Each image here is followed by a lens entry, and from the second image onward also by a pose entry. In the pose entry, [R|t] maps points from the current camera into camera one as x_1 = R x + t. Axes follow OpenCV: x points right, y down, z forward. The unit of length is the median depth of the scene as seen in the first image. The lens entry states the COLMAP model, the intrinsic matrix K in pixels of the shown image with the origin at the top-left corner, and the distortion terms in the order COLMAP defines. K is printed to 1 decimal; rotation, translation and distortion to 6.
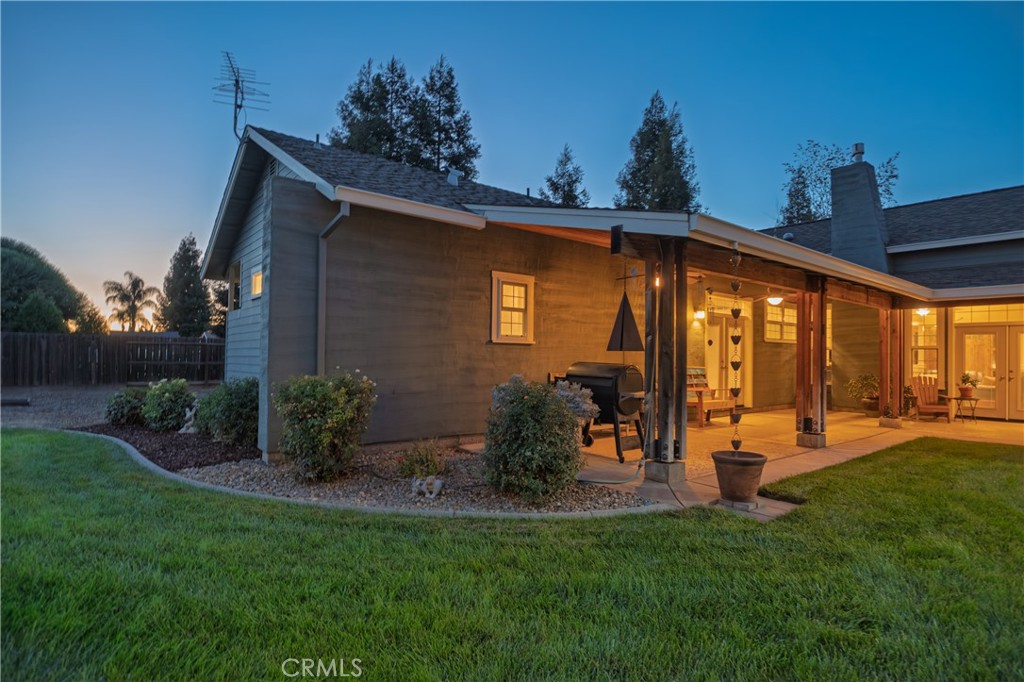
lens RADIAL K [[551.7, 0, 517.7], [0, 551.7, 347.5], [0, 0, 1]] dist [-0.036928, 0.011466]
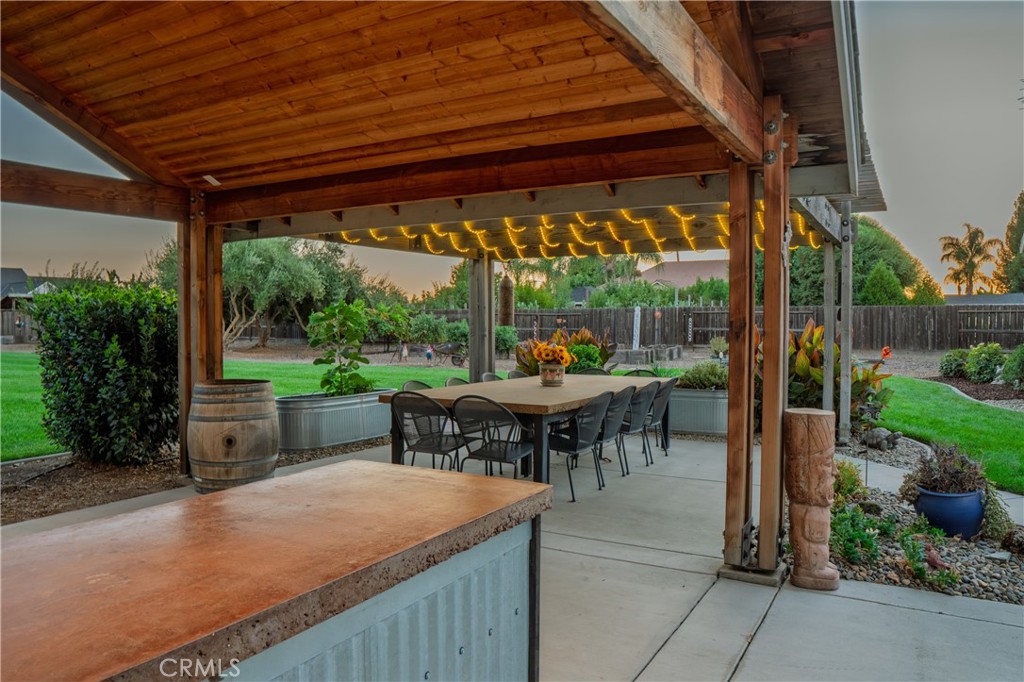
lens RADIAL K [[708.8, 0, 517.2], [0, 708.8, 348.3], [0, 0, 1]] dist [-0.072214, 0.062769]
pose [[0.366271, 0.029286, -0.930047, 0.224953], [0.020417, 0.999011, 0.039499, -0.008466], [0.930284, -0.033456, 0.365311, -0.294966]]
